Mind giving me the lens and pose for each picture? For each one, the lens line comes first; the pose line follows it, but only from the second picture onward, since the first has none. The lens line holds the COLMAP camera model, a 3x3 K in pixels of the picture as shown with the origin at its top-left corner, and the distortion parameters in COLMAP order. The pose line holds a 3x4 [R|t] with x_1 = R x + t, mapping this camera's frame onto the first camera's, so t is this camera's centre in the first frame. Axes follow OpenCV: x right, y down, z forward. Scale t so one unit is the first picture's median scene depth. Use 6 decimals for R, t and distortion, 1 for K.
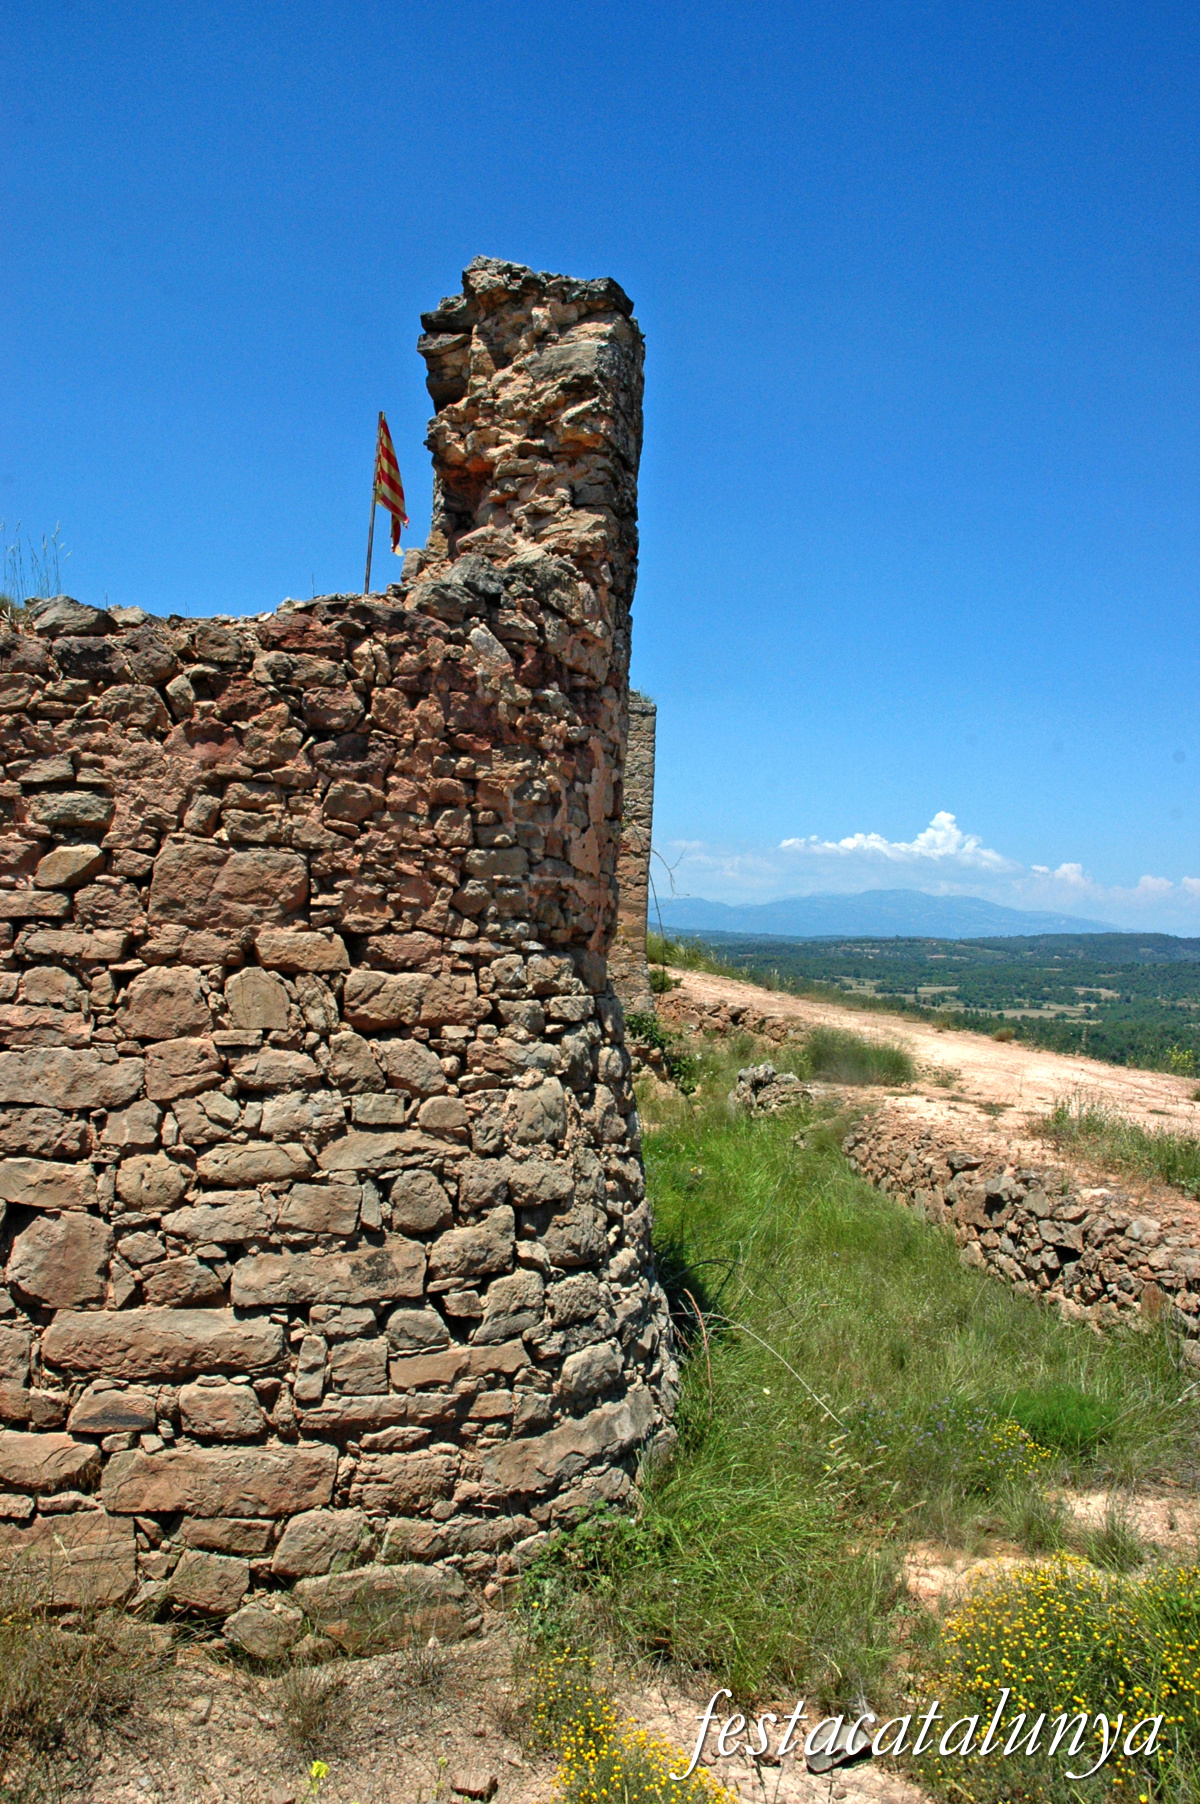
lens RADIAL K [[1398.0, 0, 600.0], [0, 1398.0, 902.0], [0, 0, 1]] dist [-0.182021, 0.202121]
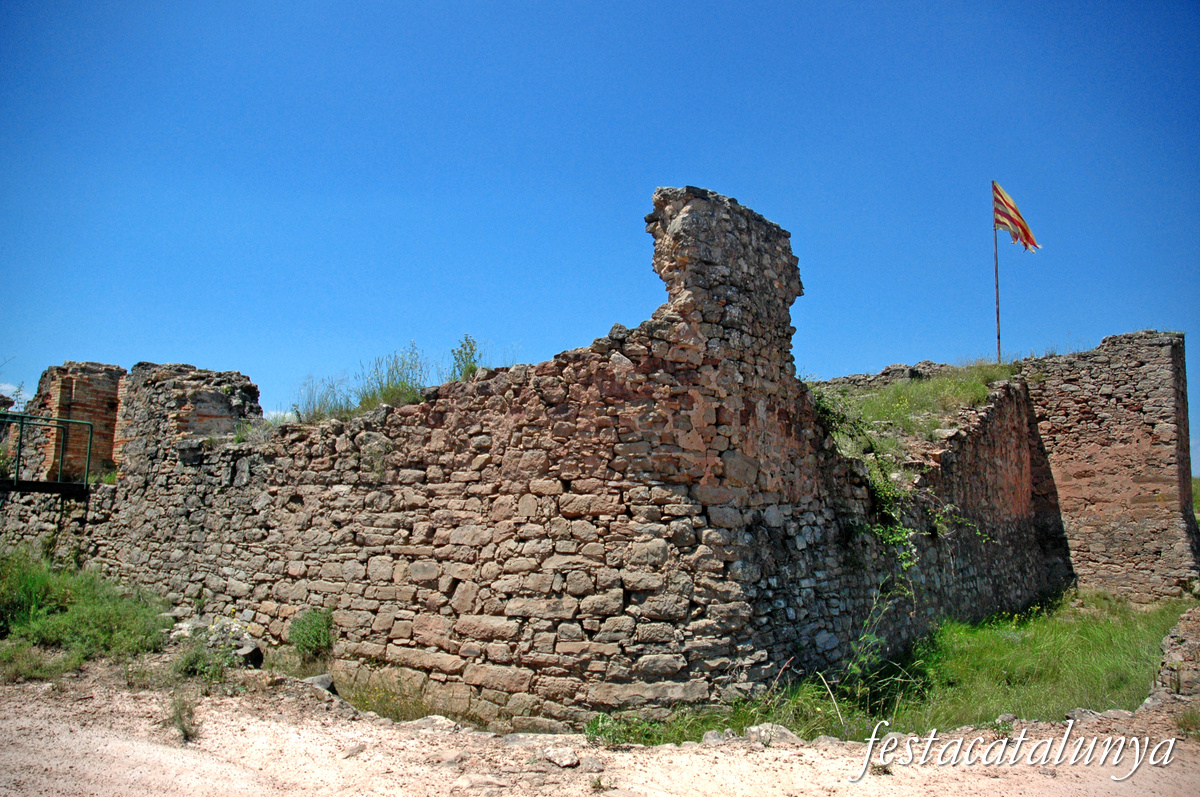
lens RADIAL K [[929.9, 0, 600.0], [0, 929.9, 398.5], [0, 0, 1]] dist [-0.182021, 0.202121]
pose [[0.721680, -0.125742, -0.680711, 1.084292], [0.040378, 0.989336, -0.139944, 0.119161], [0.691048, 0.073509, 0.719061, -0.214053]]
